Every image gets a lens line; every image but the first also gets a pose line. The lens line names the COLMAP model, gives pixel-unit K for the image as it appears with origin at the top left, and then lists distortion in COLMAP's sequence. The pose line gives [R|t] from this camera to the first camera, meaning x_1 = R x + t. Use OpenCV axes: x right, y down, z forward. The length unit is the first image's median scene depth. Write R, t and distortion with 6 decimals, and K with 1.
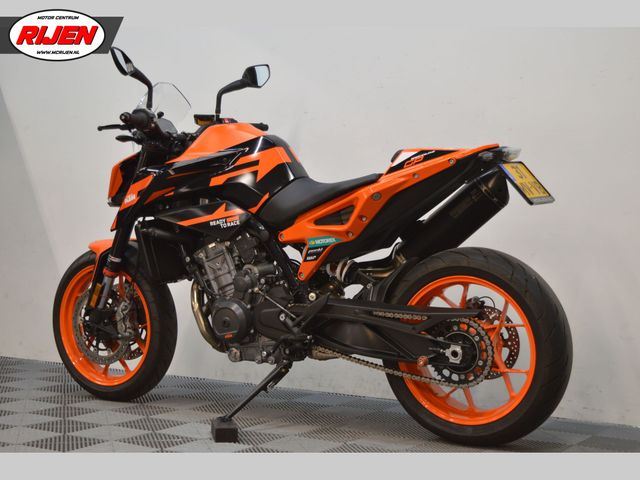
lens RADIAL K [[1118.2, 0, 320.0], [0, 1118.2, 240.0], [0, 0, 1]] dist [-0.072626, -0.058246]
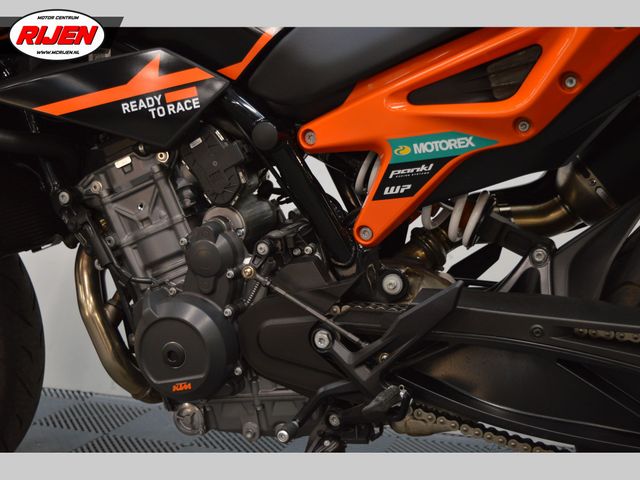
lens RADIAL K [[973.8, 0, 320.0], [0, 973.8, 240.0], [0, 0, 1]] dist [-0.027130, -0.044822]
pose [[0.984336, -0.044309, 0.170646, -0.091792], [0.025679, 0.993614, 0.109868, -0.004478], [-0.174424, -0.103765, 0.979188, 0.662015]]
